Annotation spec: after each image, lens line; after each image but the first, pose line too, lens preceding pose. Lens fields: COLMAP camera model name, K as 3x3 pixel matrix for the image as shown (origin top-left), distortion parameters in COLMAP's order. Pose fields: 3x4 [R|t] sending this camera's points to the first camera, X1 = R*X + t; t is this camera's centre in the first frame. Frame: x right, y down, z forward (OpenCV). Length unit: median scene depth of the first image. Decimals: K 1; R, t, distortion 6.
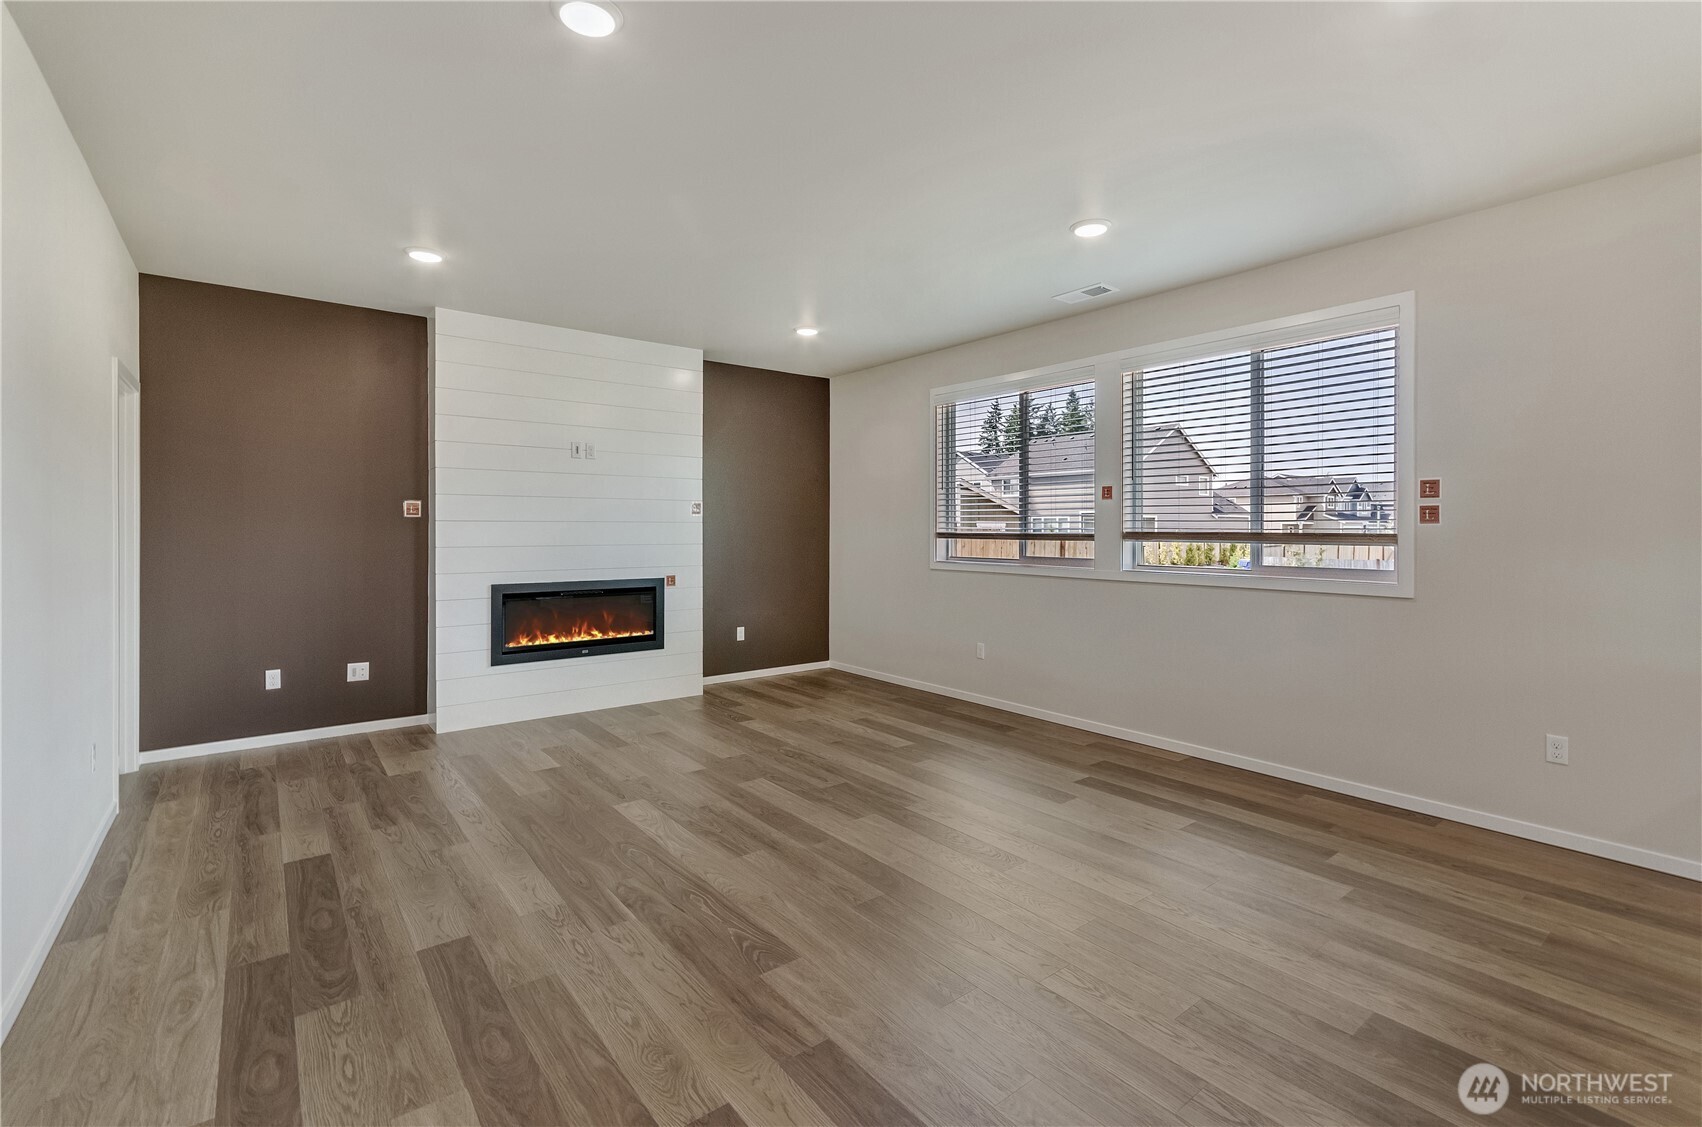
lens RADIAL K [[773.5, 0, 848.0], [0, 773.5, 530.8], [0, 0, 1]] dist [0.003093, 0.000095]
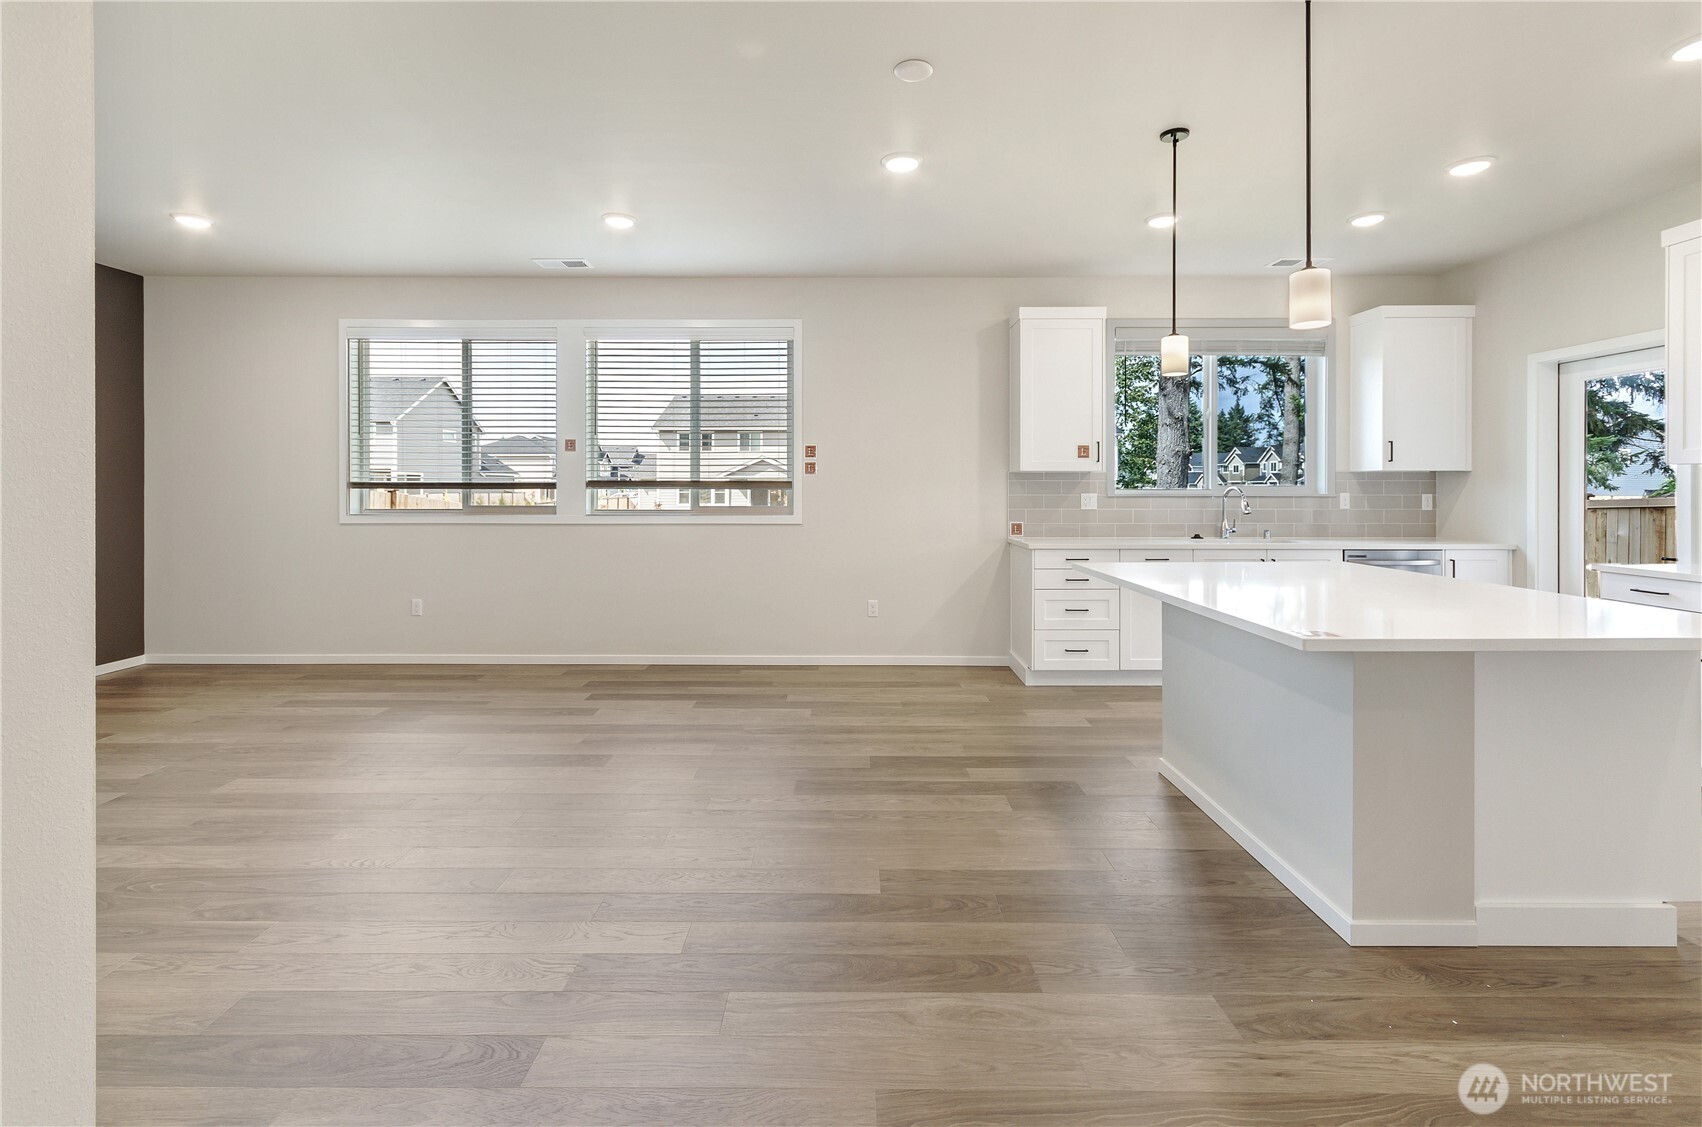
lens RADIAL K [[773.5, 0, 861.9], [0, 773.5, 491.9], [0, 0, 1]] dist [0.003093, 0.000095]
pose [[0.613517, -0.001467, 0.789680, -0.366920], [0.002797, 0.999996, -0.000315, 0.024705], [-0.789677, 0.002402, 0.613519, -0.013795]]
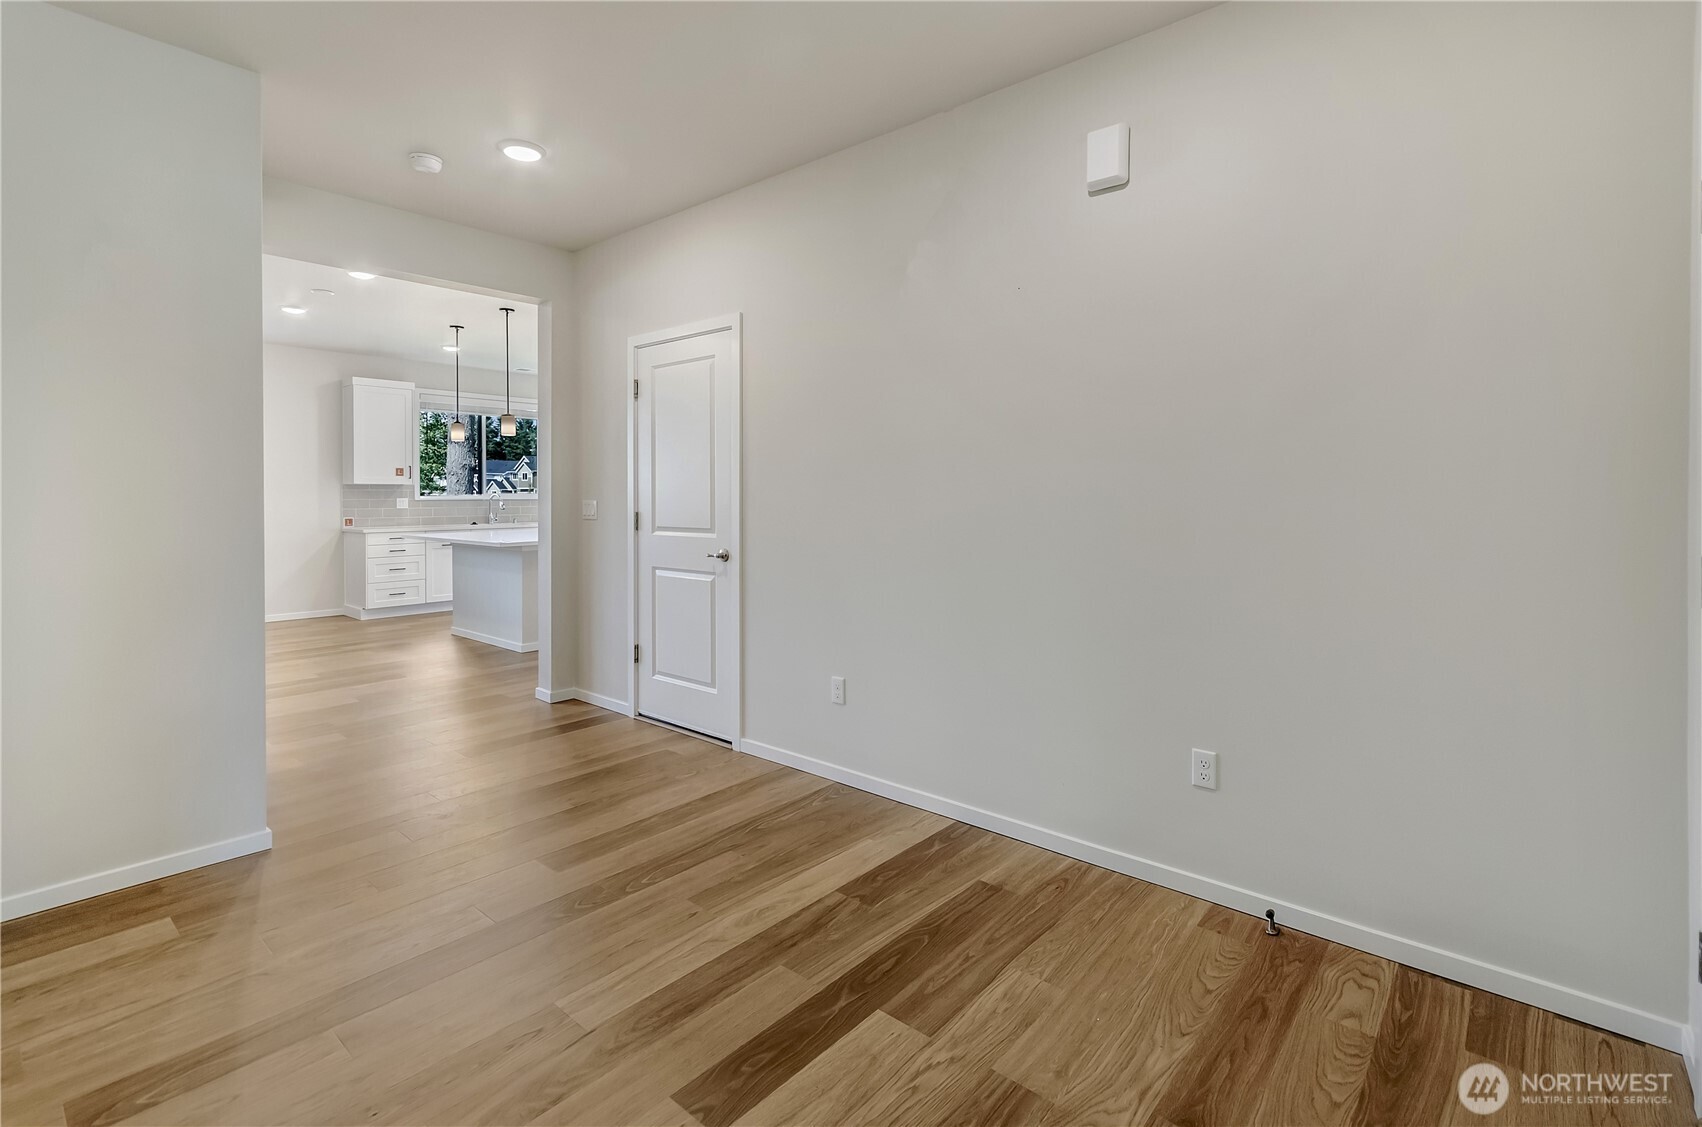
lens RADIAL K [[773.5, 0, 863.5], [0, 773.5, 495.8], [0, 0, 1]] dist [0.003093, 0.000095]
pose [[-0.197253, 0.000201, 0.980353, -1.420828], [0.007003, 0.999975, 0.001204, 0.027814], [-0.980328, 0.007103, -0.197250, -0.327891]]
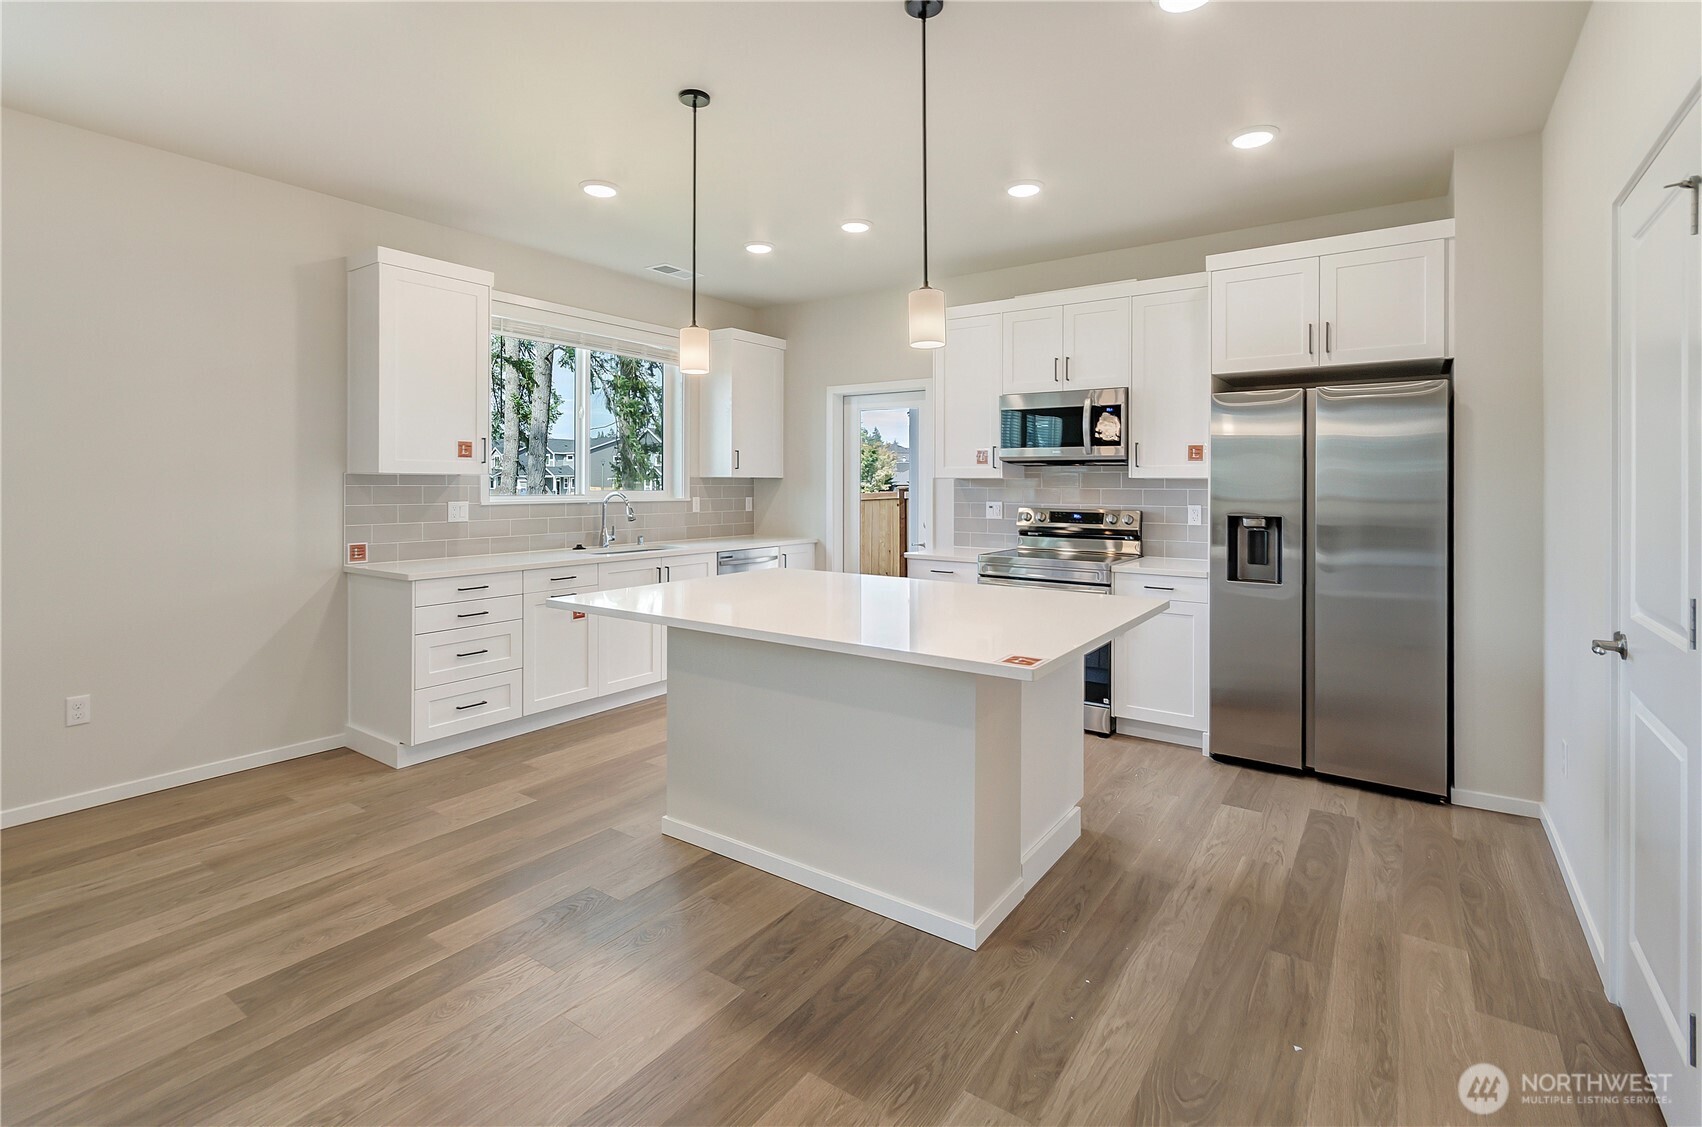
lens RADIAL K [[773.5, 0, 849.6], [0, 773.5, 487.1], [0, 0, 1]] dist [0.003093, 0.000095]
pose [[-0.287069, -0.003570, 0.957903, -0.238235], [0.002005, 0.999989, 0.004328, 0.003217], [-0.957908, 0.003163, -0.287059, 0.303431]]
